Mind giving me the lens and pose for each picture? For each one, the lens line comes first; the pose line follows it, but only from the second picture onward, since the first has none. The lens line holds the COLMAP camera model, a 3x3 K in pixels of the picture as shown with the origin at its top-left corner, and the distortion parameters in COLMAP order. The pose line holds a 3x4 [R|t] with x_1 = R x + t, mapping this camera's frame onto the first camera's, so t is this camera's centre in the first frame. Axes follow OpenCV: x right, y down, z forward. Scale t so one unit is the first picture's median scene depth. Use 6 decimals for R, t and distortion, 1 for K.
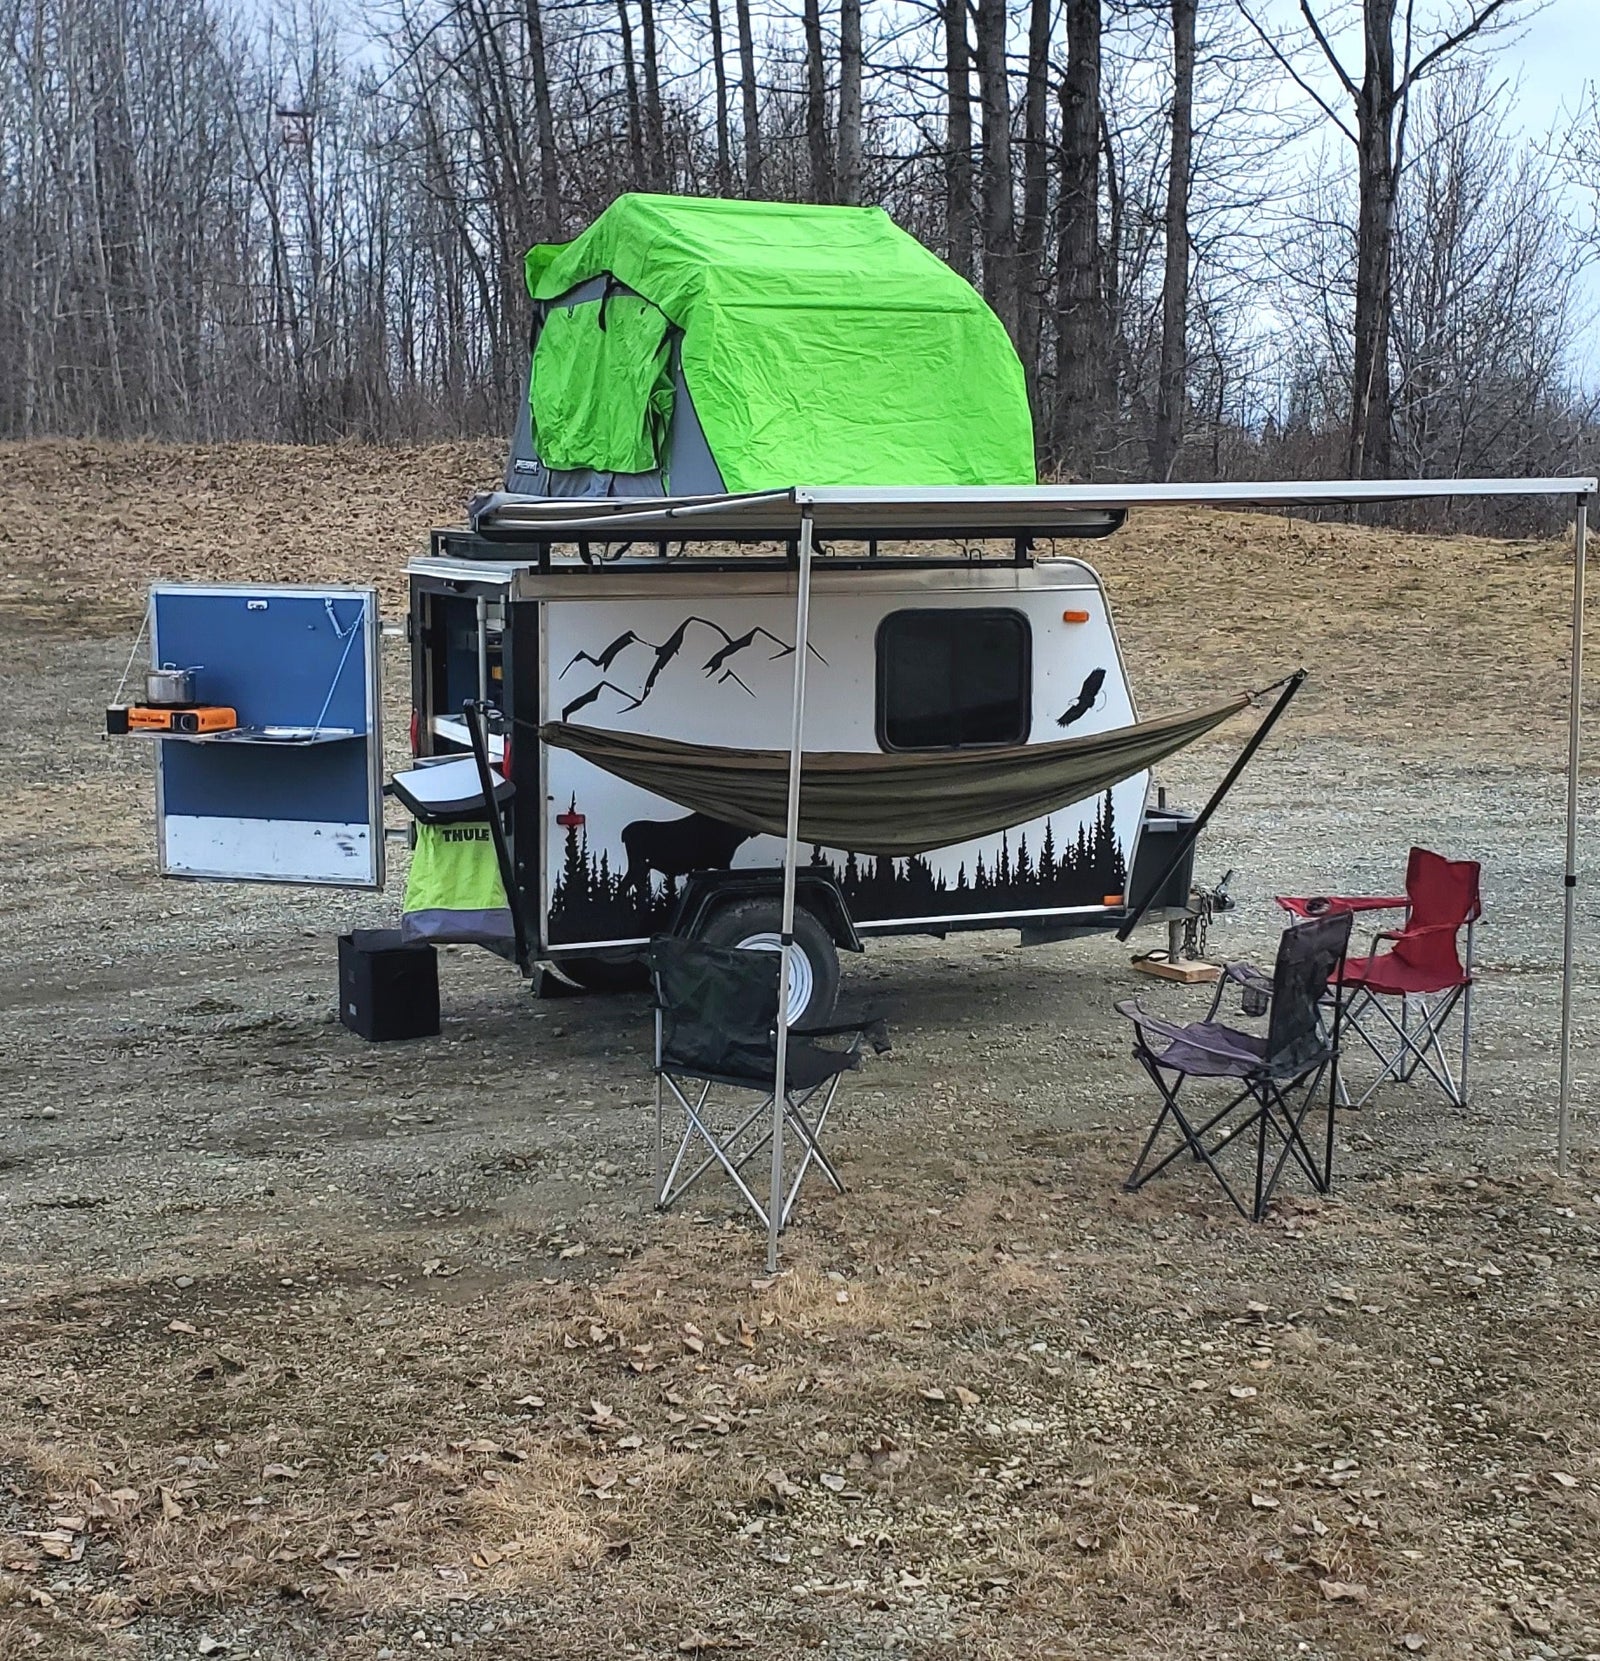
lens RADIAL K [[2520.8, 0, 832.4], [0, 2520.8, 868.2], [0, 0, 1]] dist [0.198204, -0.103177]
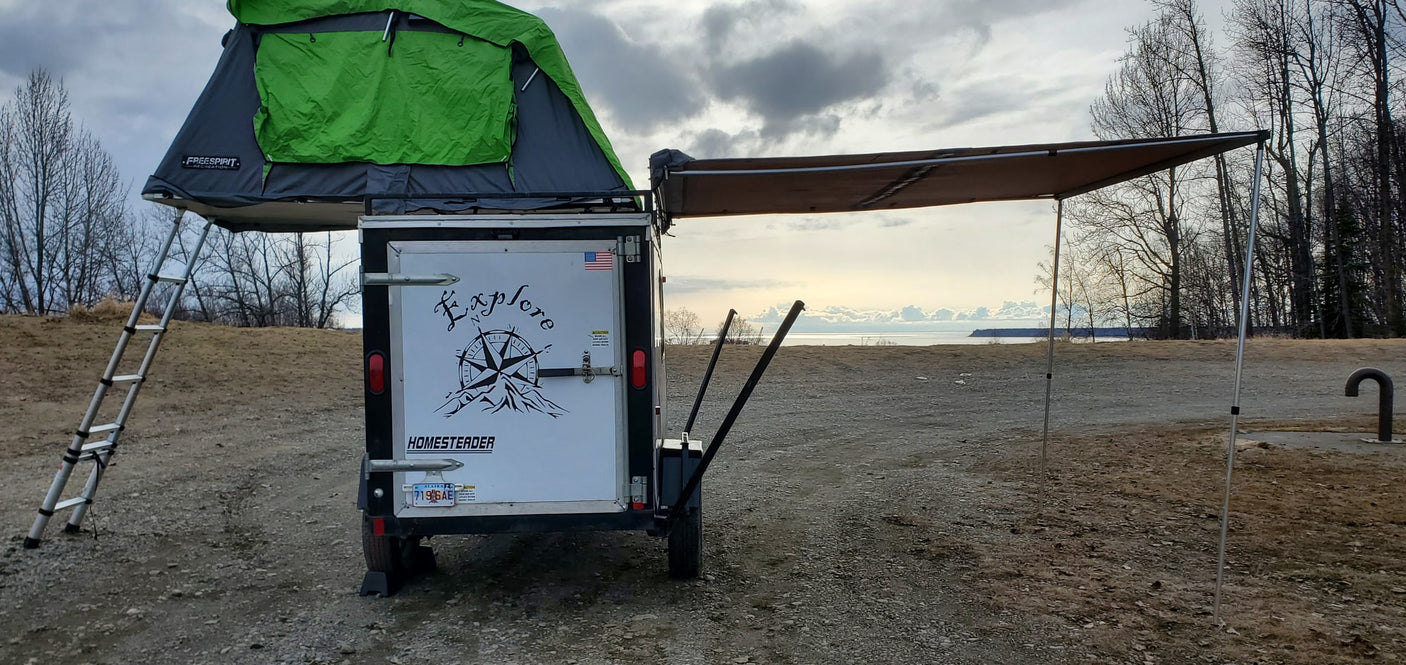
lens RADIAL K [[1066.6, 0, 679.9], [0, 1066.6, 378.3], [0, 0, 1]] dist [0.059863, -0.105633]
pose [[0.435421, -0.061541, 0.898121, -0.544071], [0.149962, 0.988679, -0.004957, -0.029209], [-0.887649, 0.136843, 0.439720, 0.693641]]
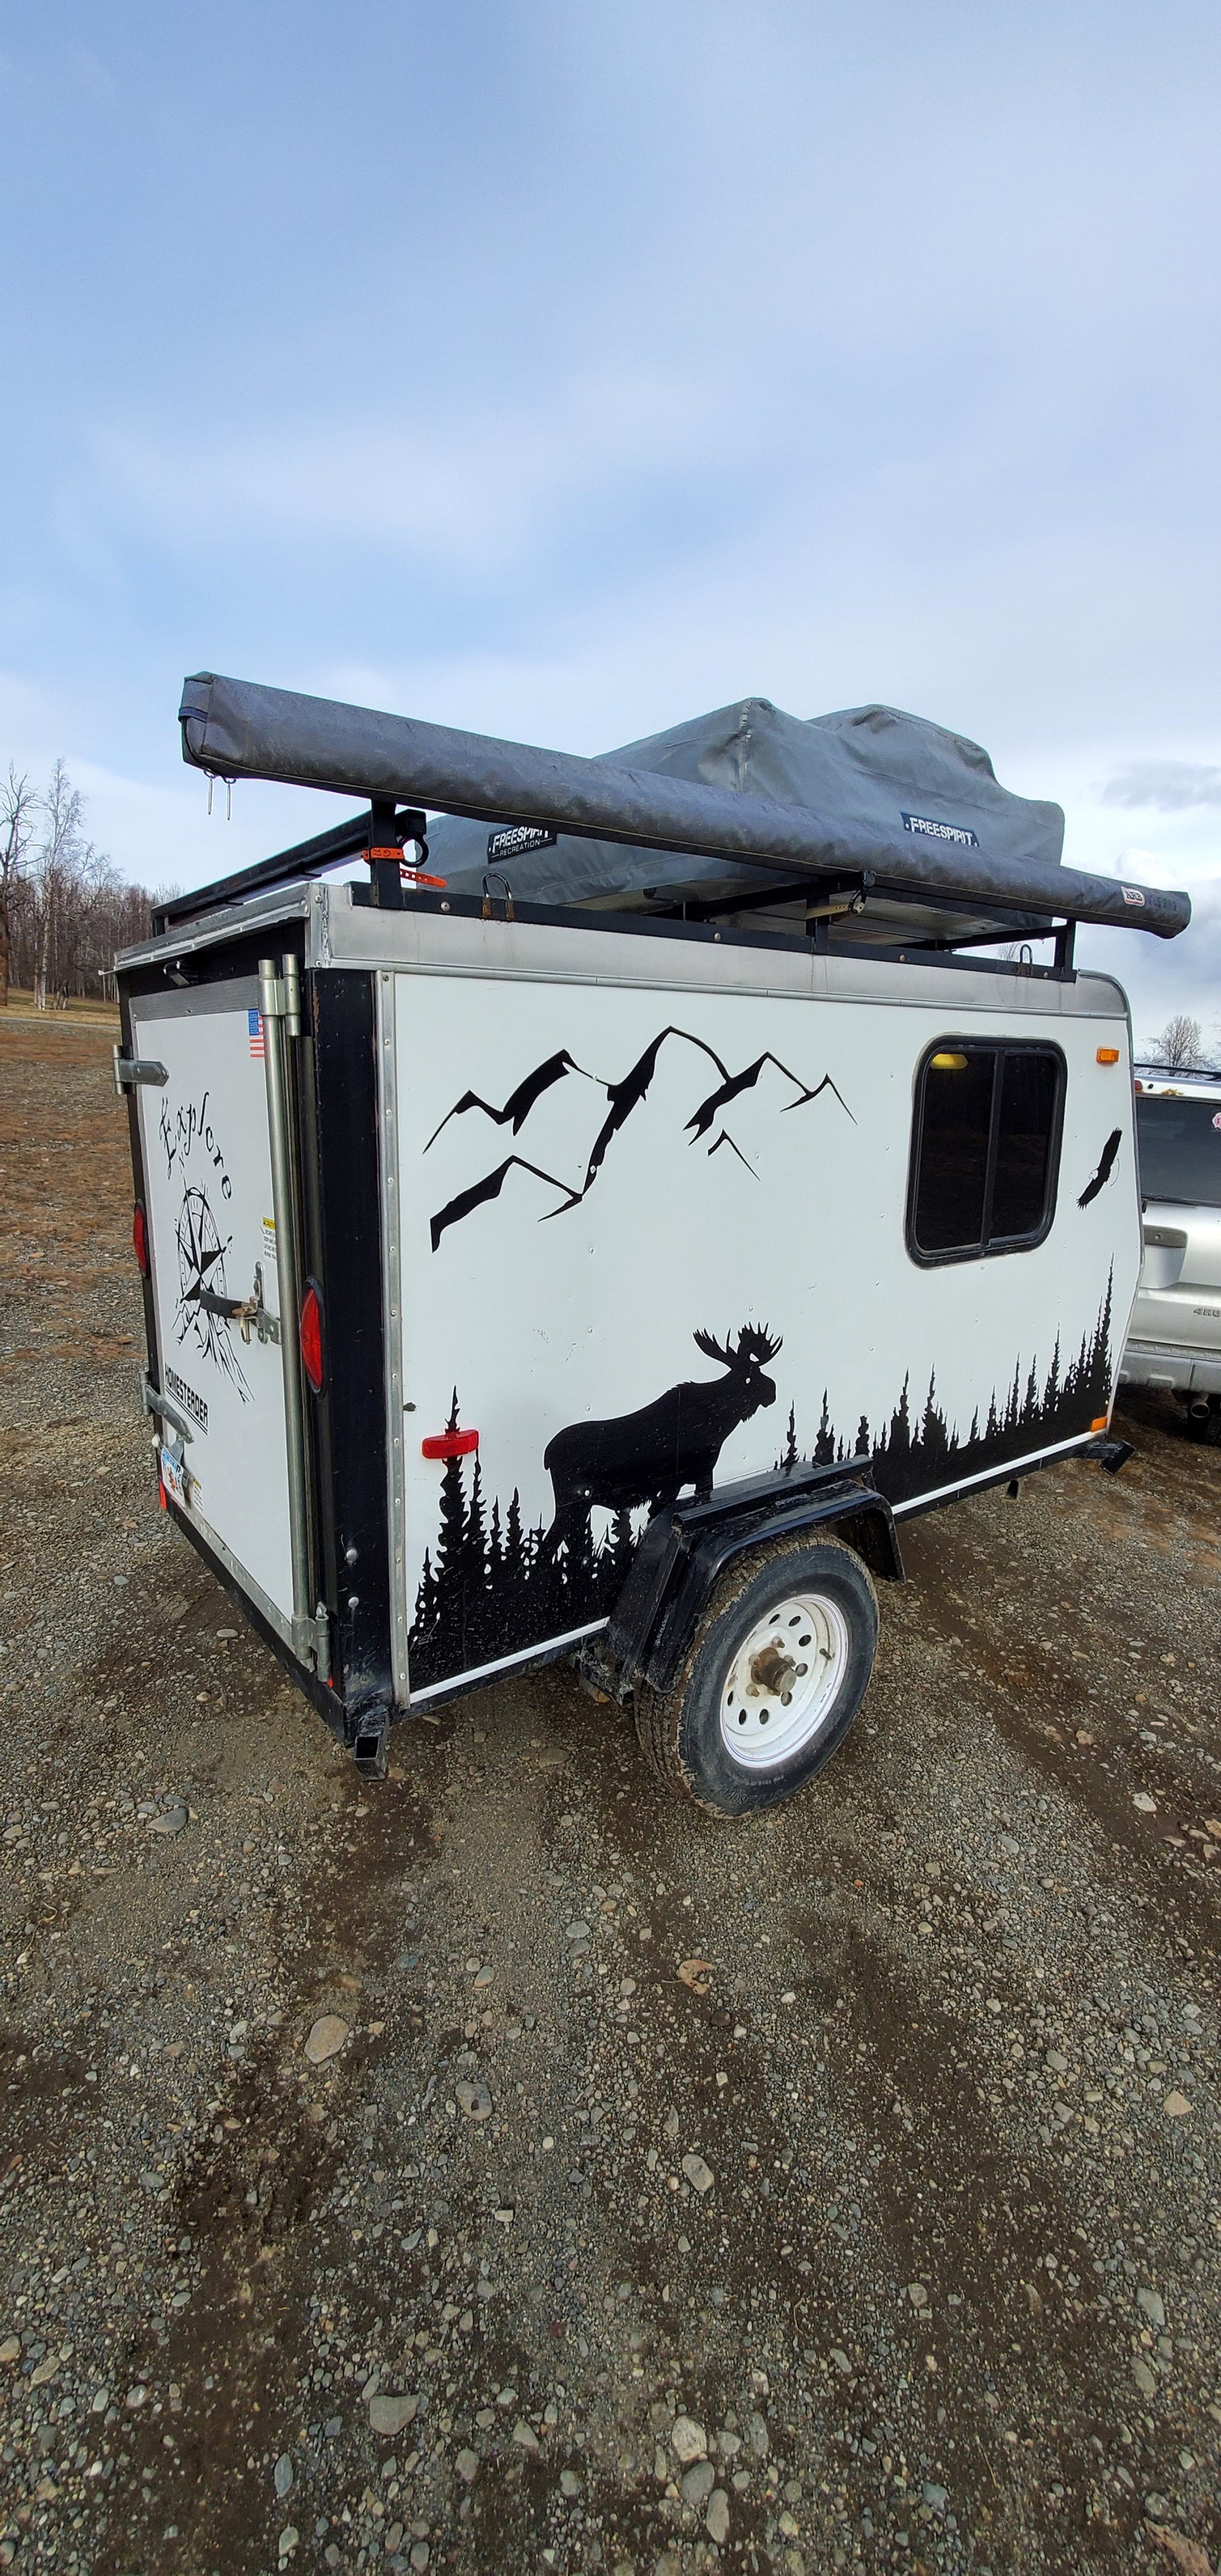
lens RADIAL K [[1009.5, 0, 610.5], [0, 1009.5, 1288.0], [0, 0, 1]] dist [0.002796, -0.000130]
pose [[0.980068, -0.036596, 0.195264, -0.102320], [0.023368, 0.997300, 0.069624, -0.057360], [-0.197284, -0.063673, 0.978276, 0.748965]]
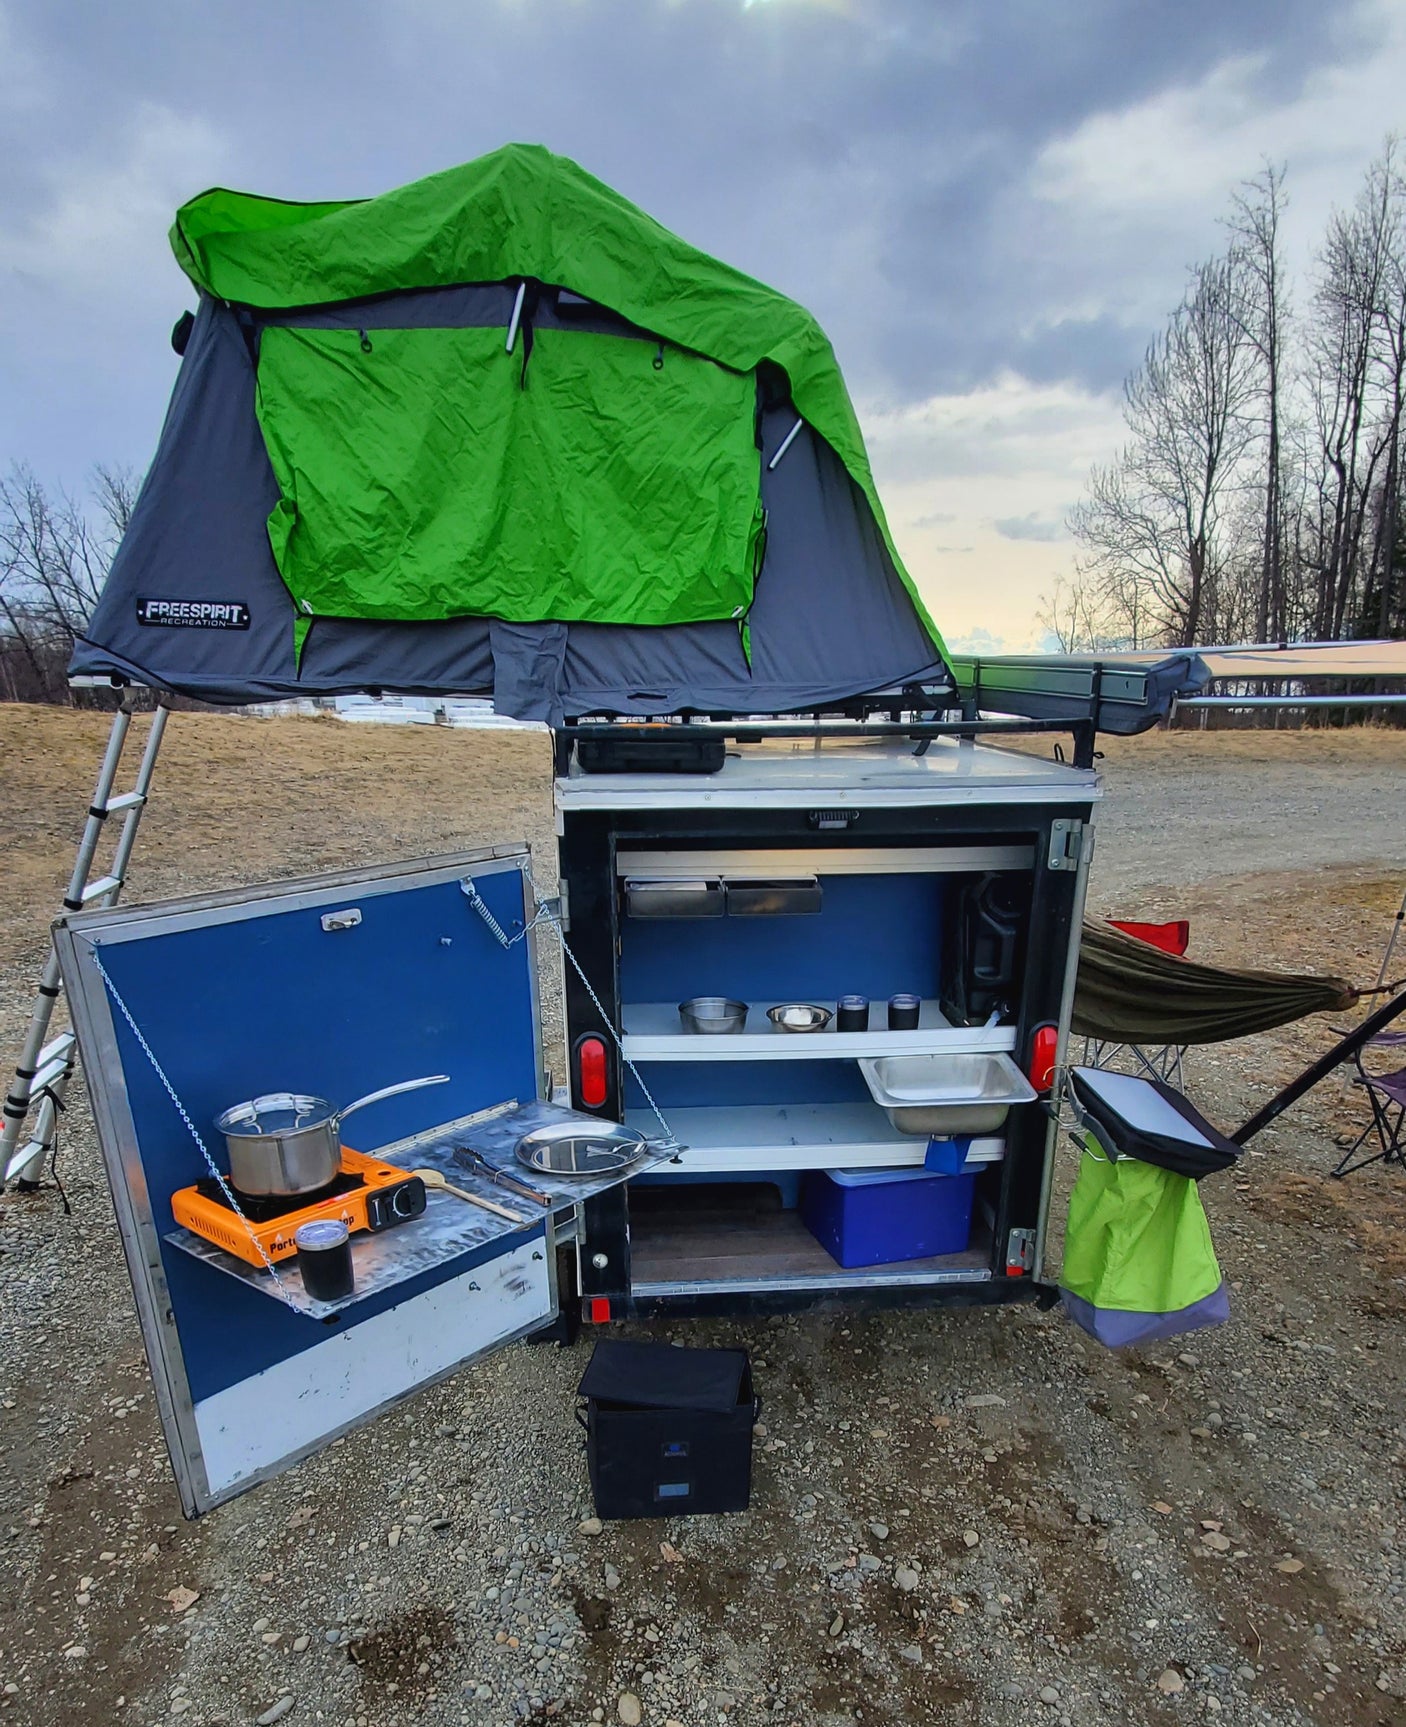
lens RADIAL K [[1146.0, 0, 700.4], [0, 1146.0, 1164.1], [0, 0, 1]] dist [0.005824, -0.006315]
pose [[0.362523, -0.385962, 0.848299, -0.416880], [0.140537, 0.922447, 0.359639, -0.134229], [-0.921318, -0.011160, 0.388650, 0.888138]]
